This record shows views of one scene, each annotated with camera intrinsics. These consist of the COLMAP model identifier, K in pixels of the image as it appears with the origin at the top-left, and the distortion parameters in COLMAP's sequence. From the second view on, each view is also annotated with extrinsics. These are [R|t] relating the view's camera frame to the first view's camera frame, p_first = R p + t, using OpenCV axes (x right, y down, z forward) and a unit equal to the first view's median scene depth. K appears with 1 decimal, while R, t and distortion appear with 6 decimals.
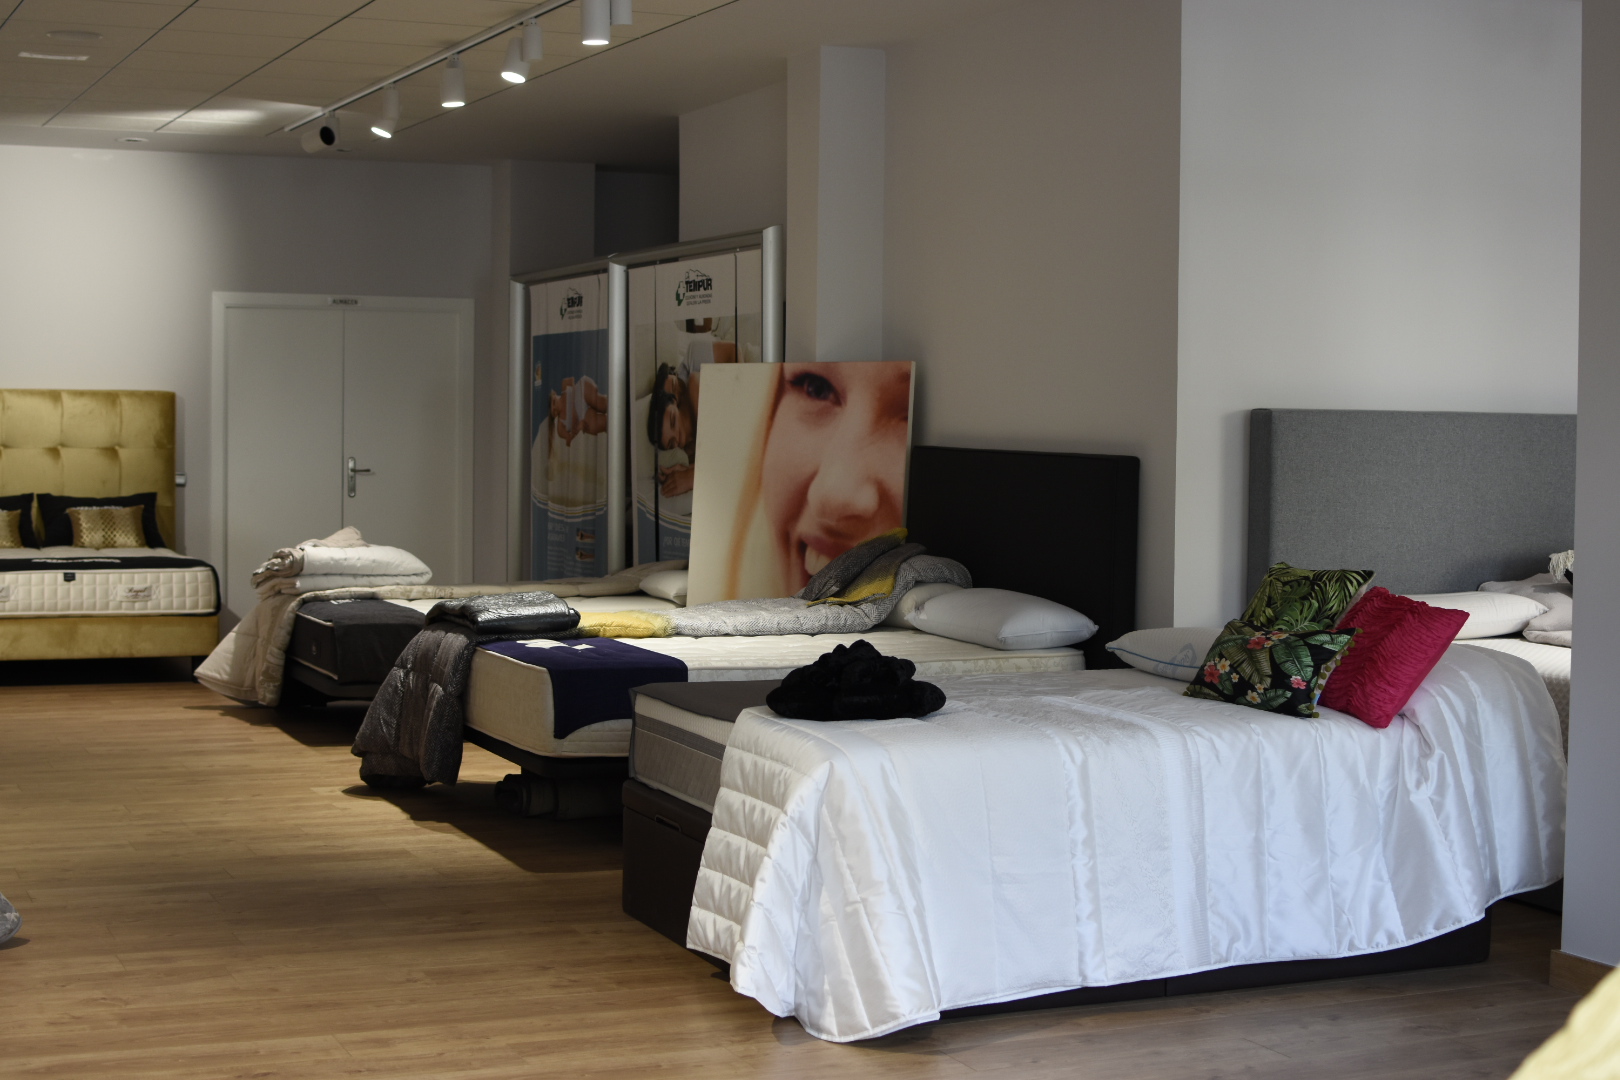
lens RADIAL K [[2523.4, 0, 810.4], [0, 2523.4, 540.1], [0, 0, 1]] dist [-0.166315, 0.000000]
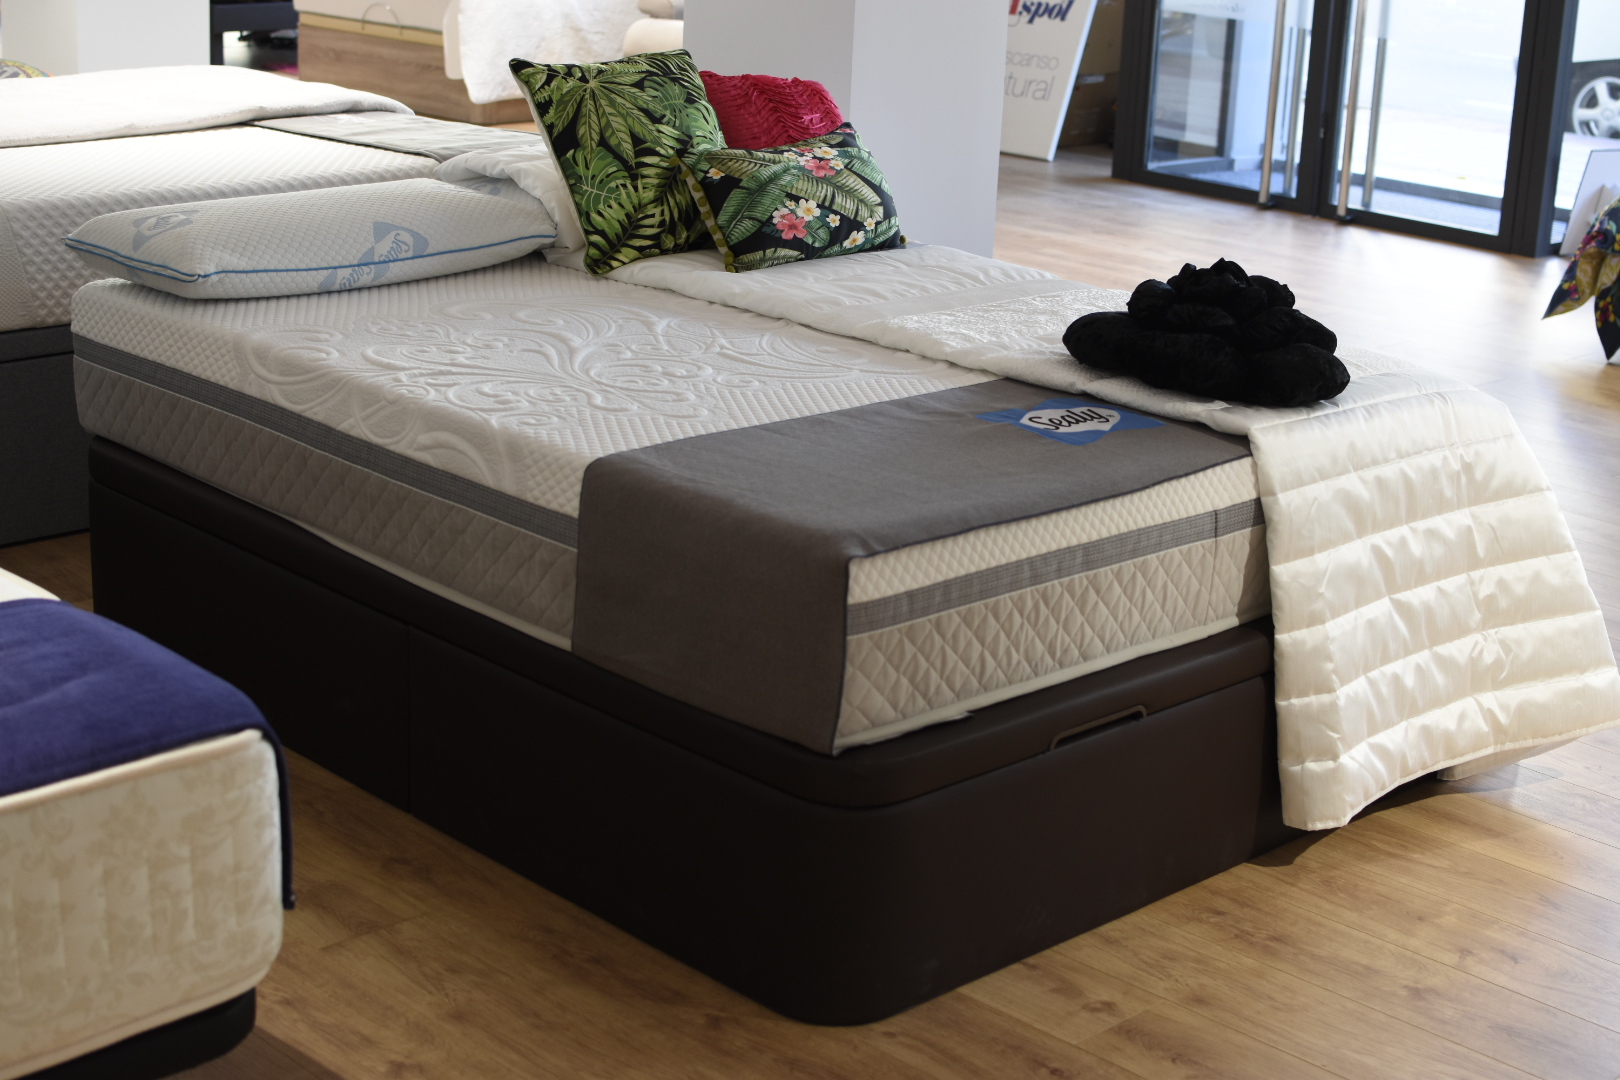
lens RADIAL K [[2523.4, 0, 808.7], [0, 2523.4, 541.8], [0, 0, 1]] dist [-0.166315, 0.000000]
pose [[-0.367401, -0.298572, 0.880836, -0.492623], [-0.007477, 0.947989, 0.318216, -0.087455], [-0.930033, 0.110327, -0.350524, 1.282890]]
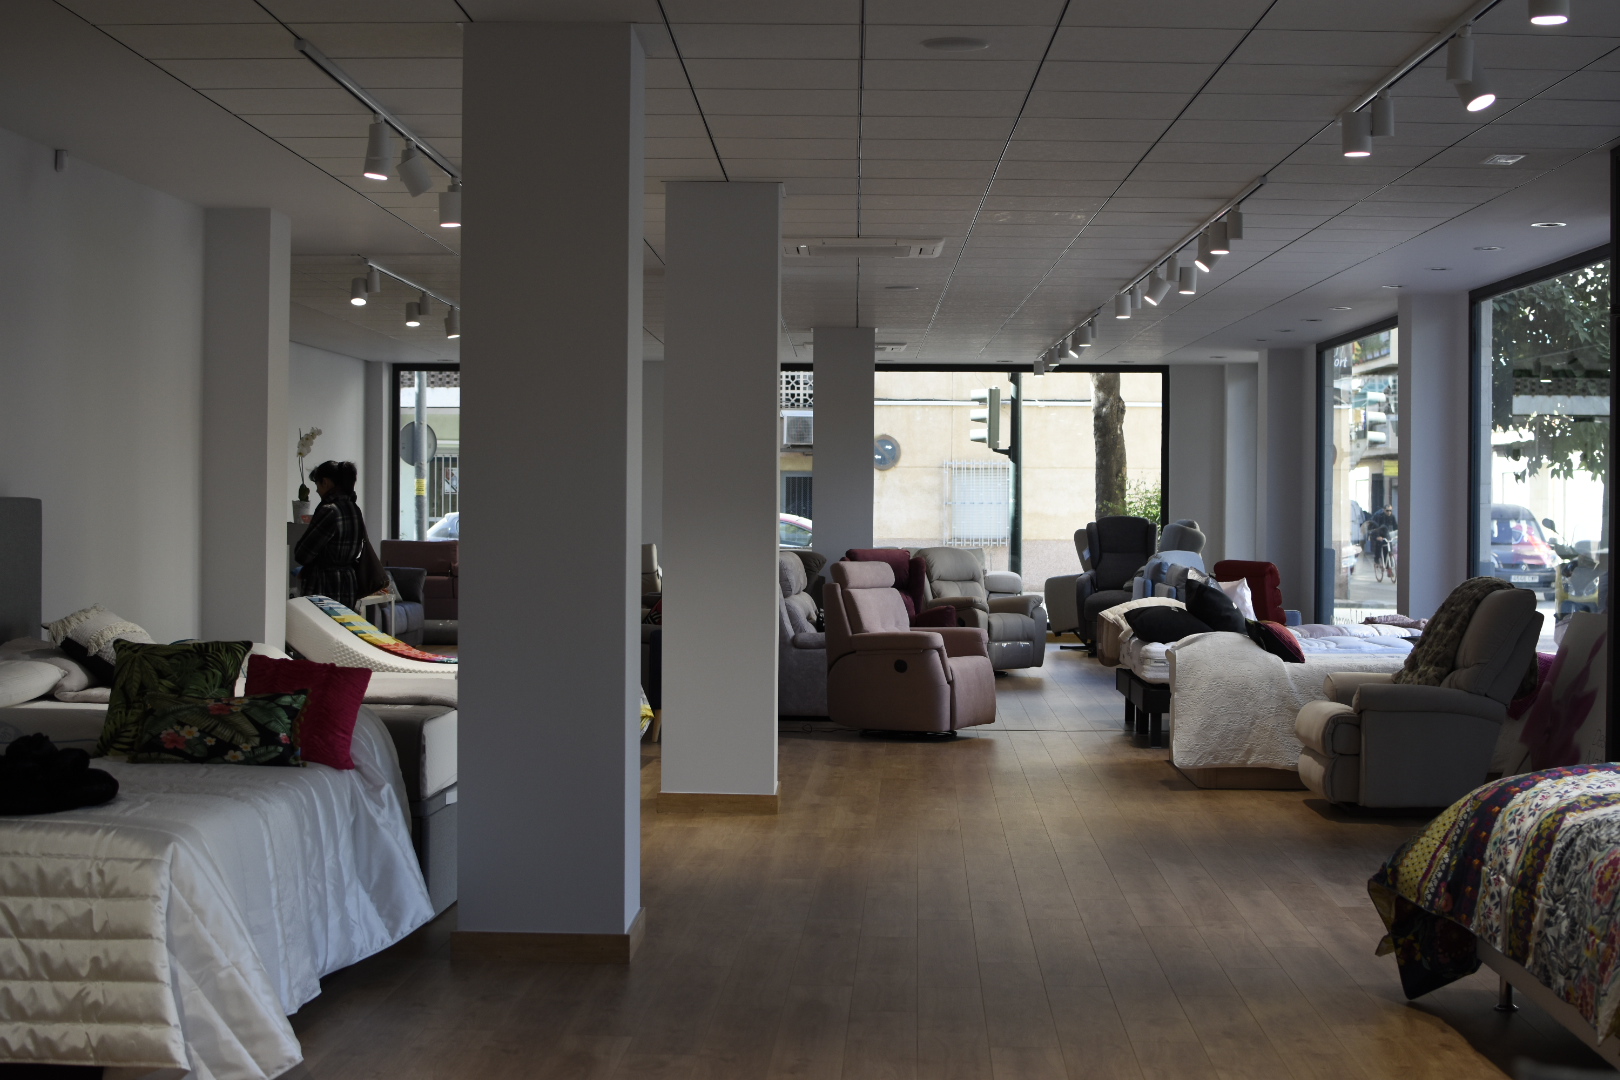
lens RADIAL K [[2523.4, 0, 810.8], [0, 2523.4, 537.4], [0, 0, 1]] dist [-0.166315, 0.000000]
pose [[0.448049, -0.021547, 0.893749, -0.722904], [0.041582, 0.999130, 0.003242, -0.029755], [-0.893042, 0.035711, 0.448555, 0.252053]]
